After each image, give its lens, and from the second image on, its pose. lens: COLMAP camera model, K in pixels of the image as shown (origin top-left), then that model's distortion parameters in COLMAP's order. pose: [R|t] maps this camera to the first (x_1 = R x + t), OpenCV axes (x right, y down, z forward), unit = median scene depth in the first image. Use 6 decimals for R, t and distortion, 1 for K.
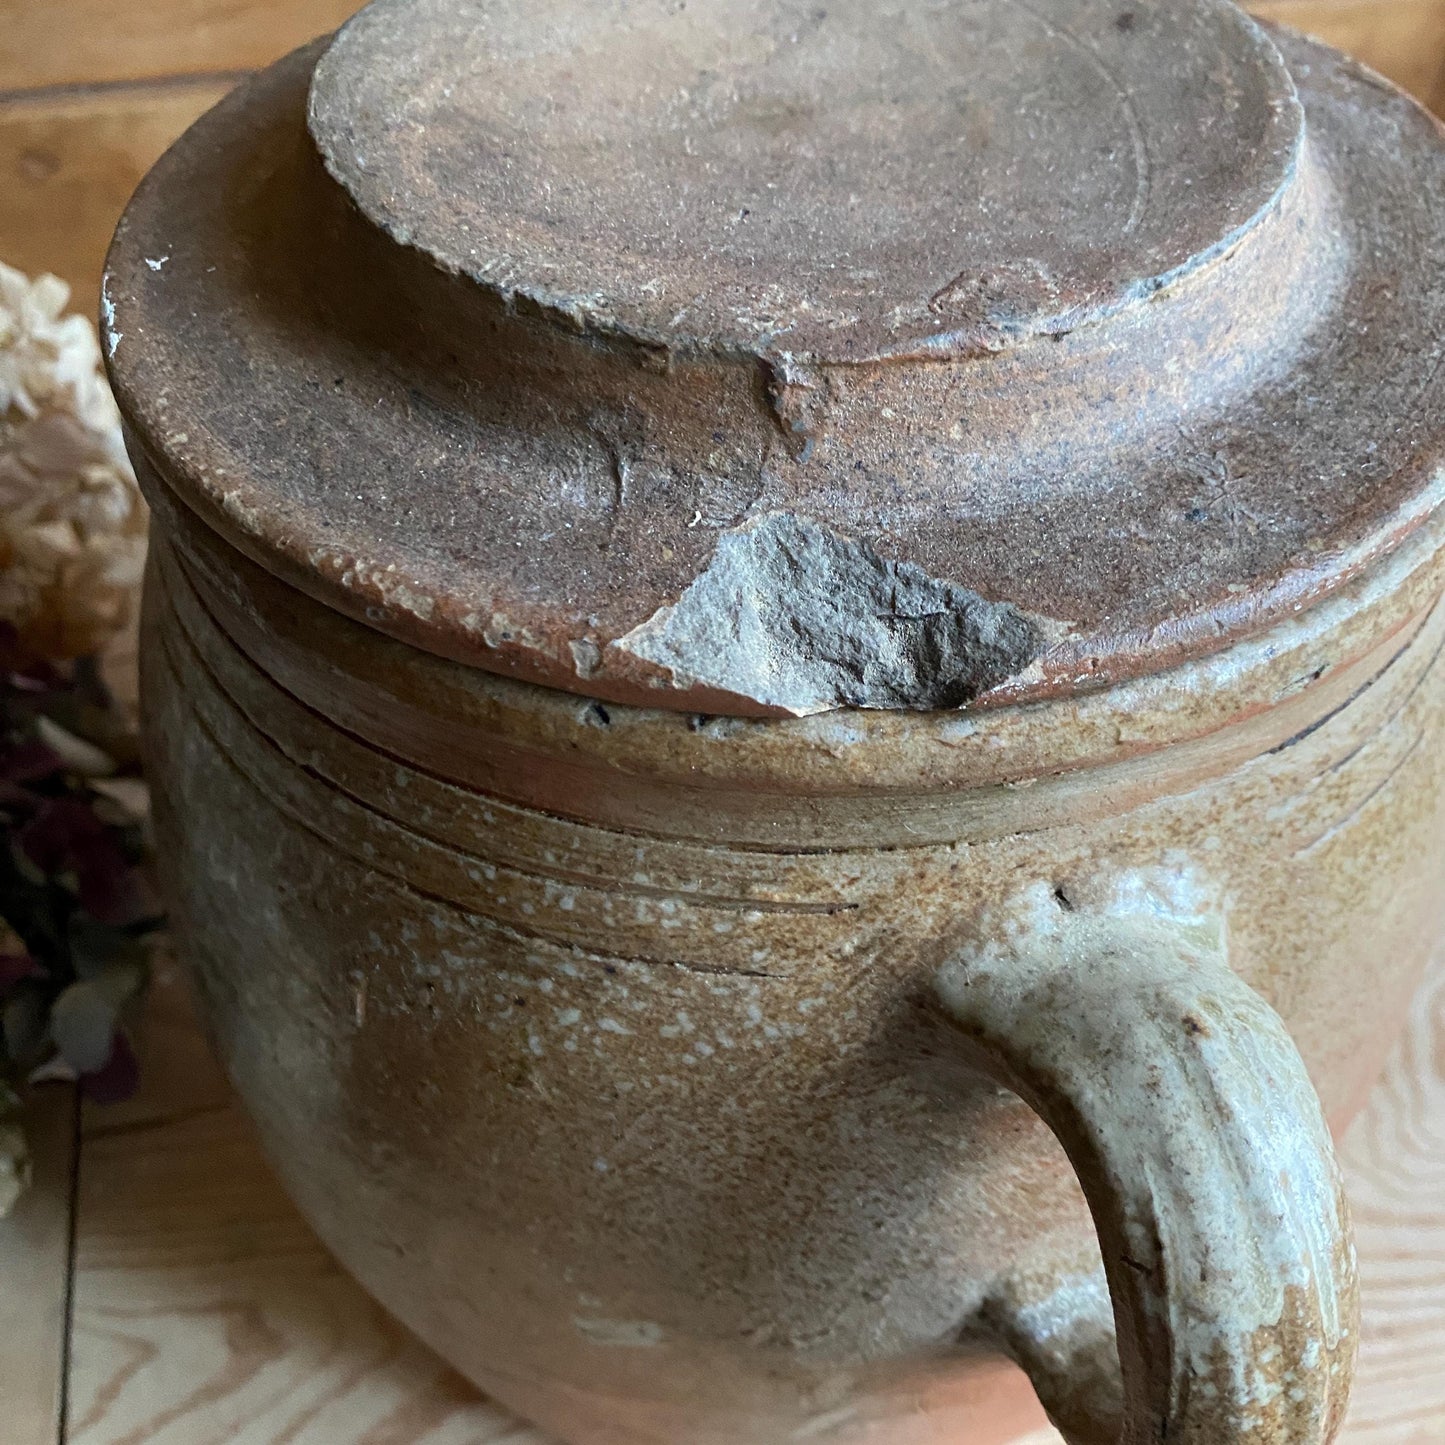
lens RADIAL K [[1544.6, 0, 766.5], [0, 1544.6, 746.8], [0, 0, 1]] dist [0.090171, -0.201377]
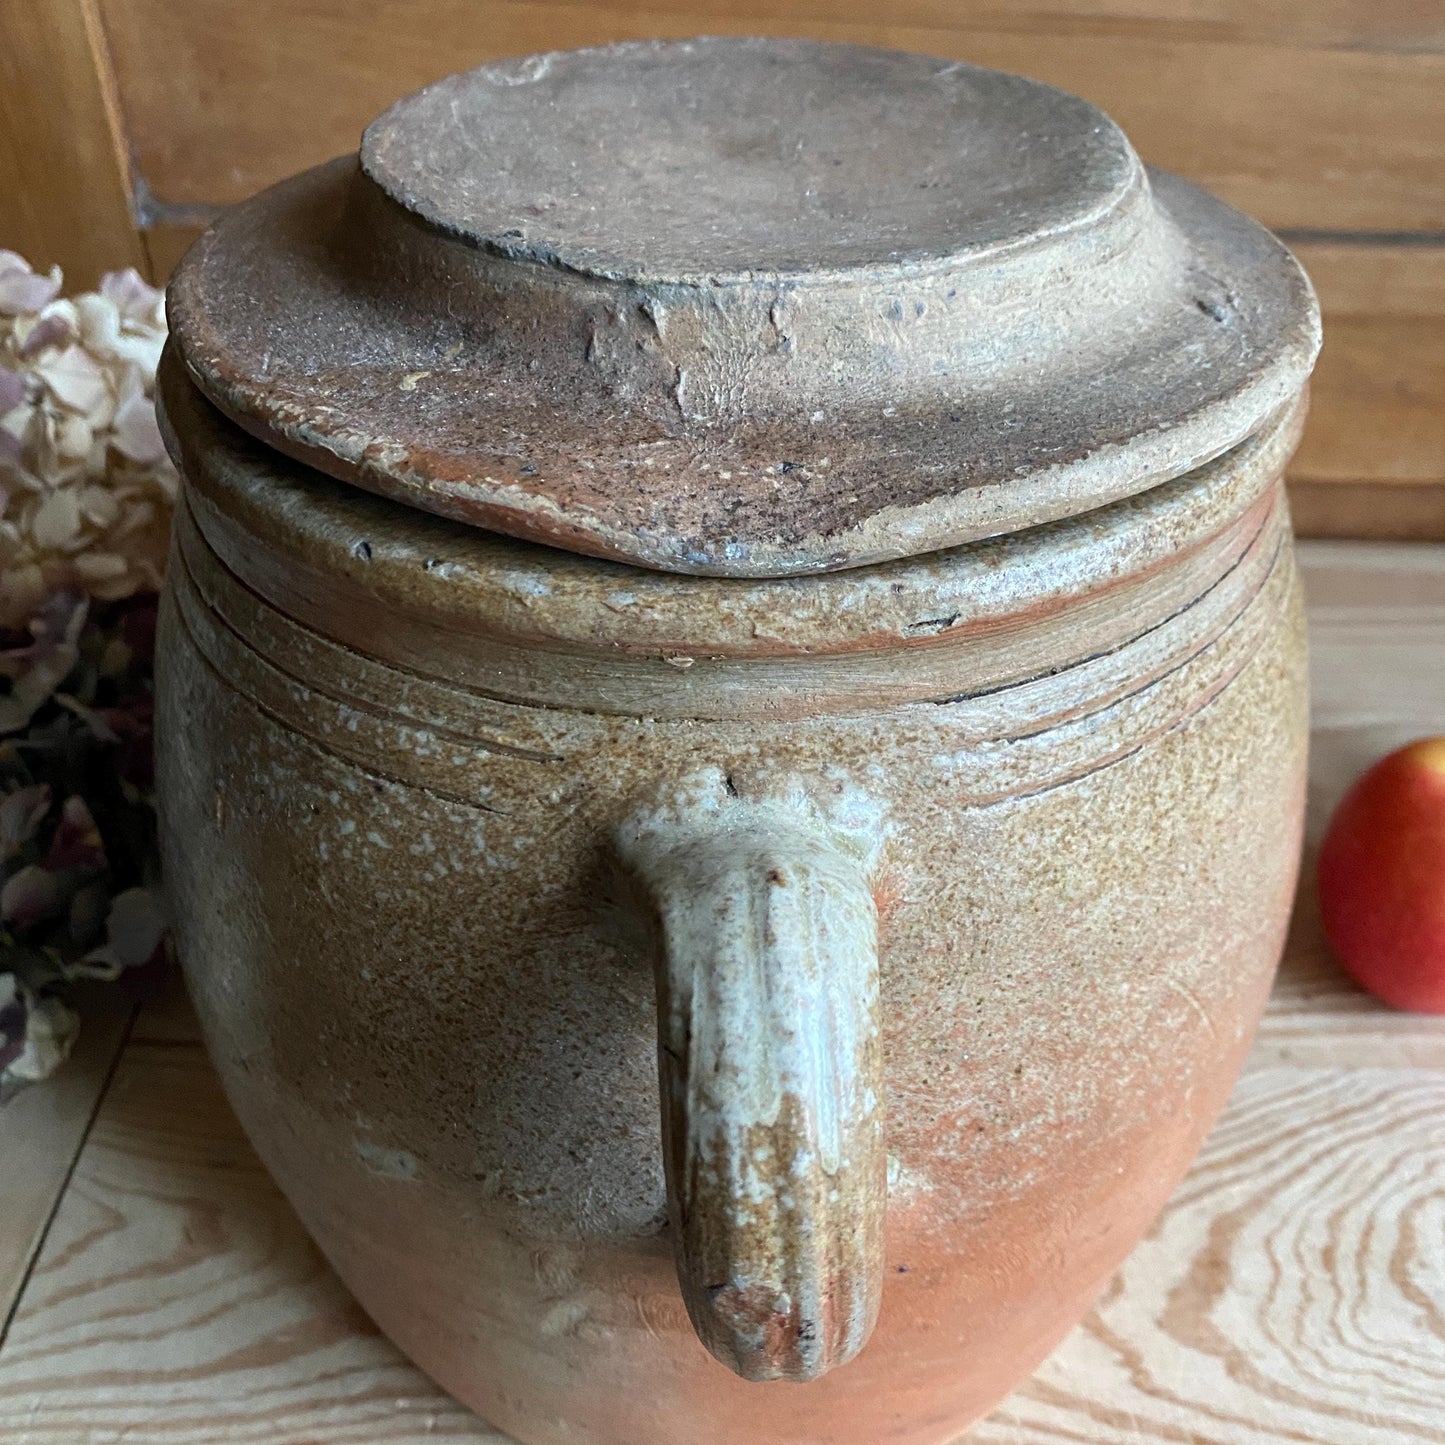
lens RADIAL K [[1466.3, 0, 746.5], [0, 1466.3, 726.4], [0, 0, 1]] dist [0.176898, -0.477650]
pose [[0.965762, 0.160604, -0.203741, 0.430277], [-0.191784, 0.970847, -0.143787, 0.216249], [0.174709, 0.177938, 0.968408, -0.109223]]
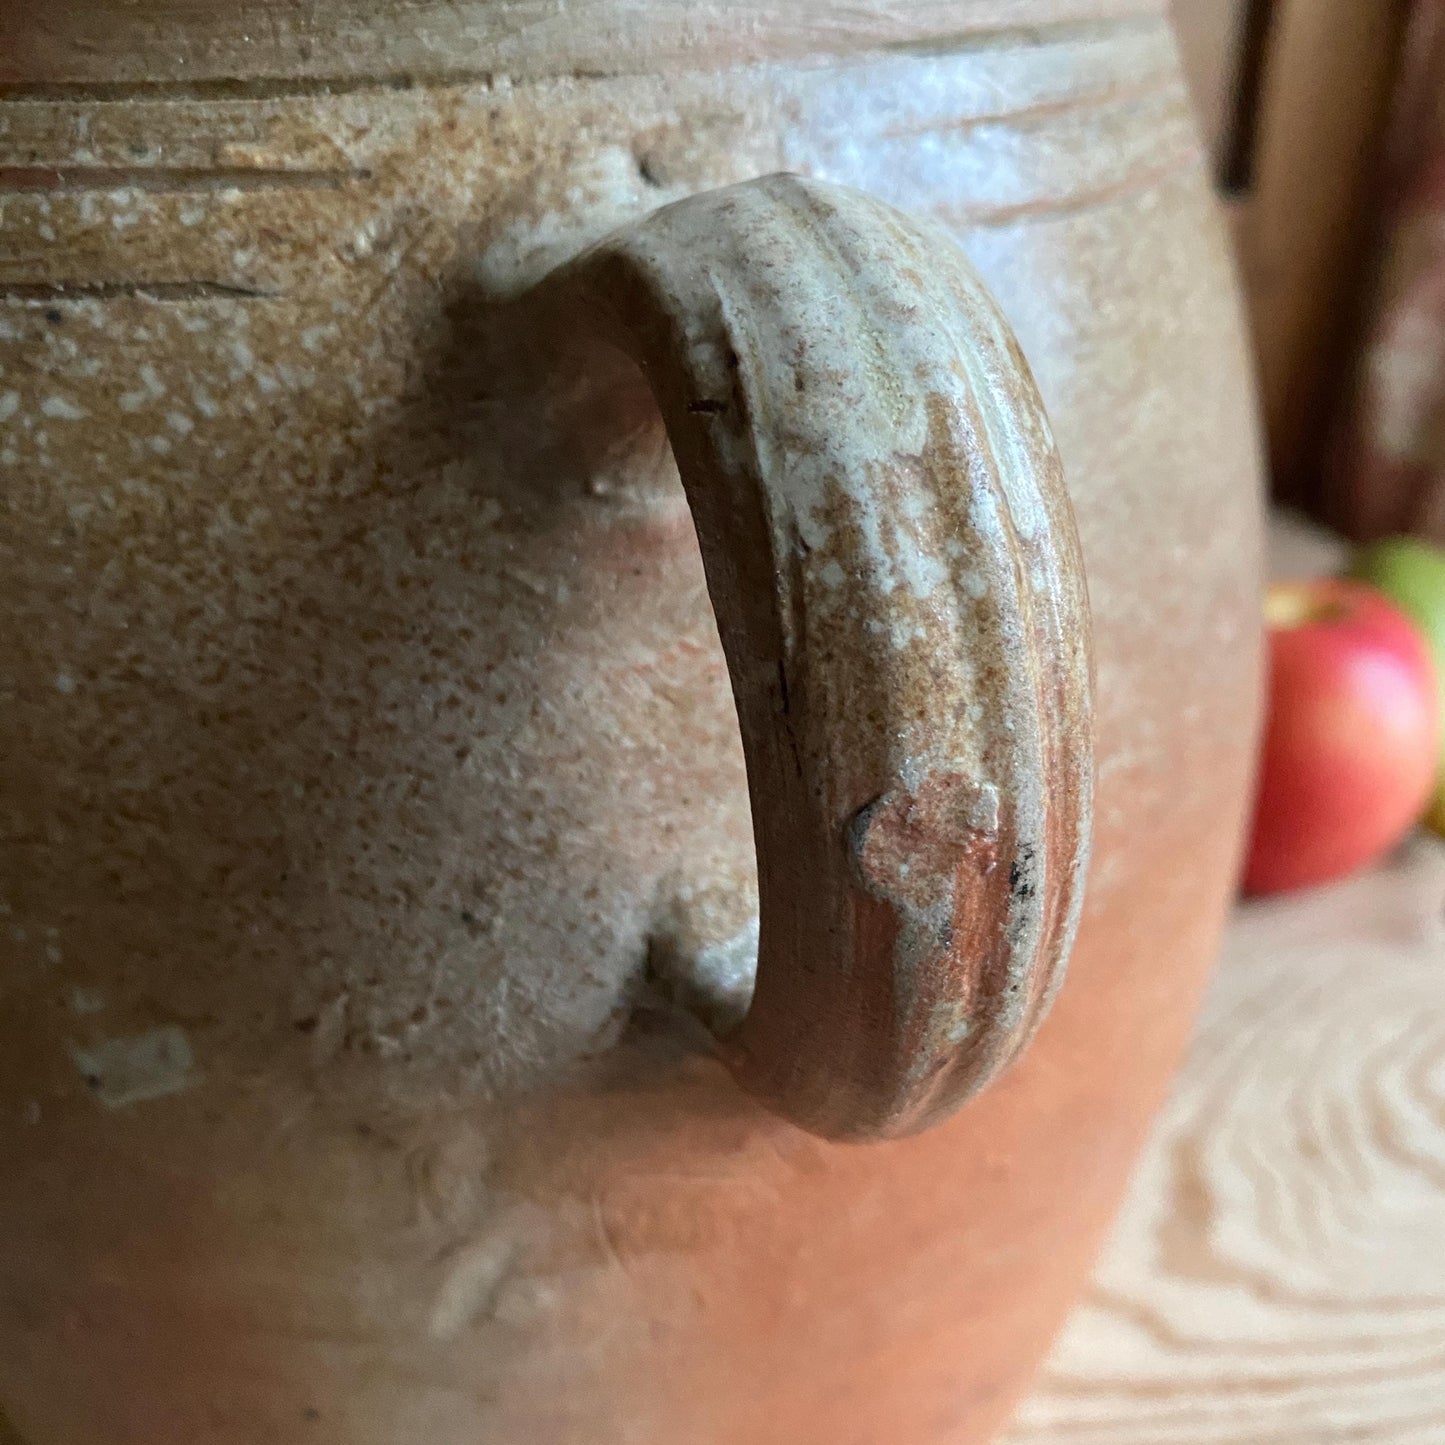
lens RADIAL K [[1527.1, 0, 724.7], [0, 1527.1, 686.5], [0, 0, 1]] dist [0.110032, -0.397264]
pose [[0.998562, -0.048207, 0.023433, 0.200238], [0.053406, 0.932098, -0.358247, 0.607241], [-0.004572, 0.358983, 0.933333, 0.389325]]
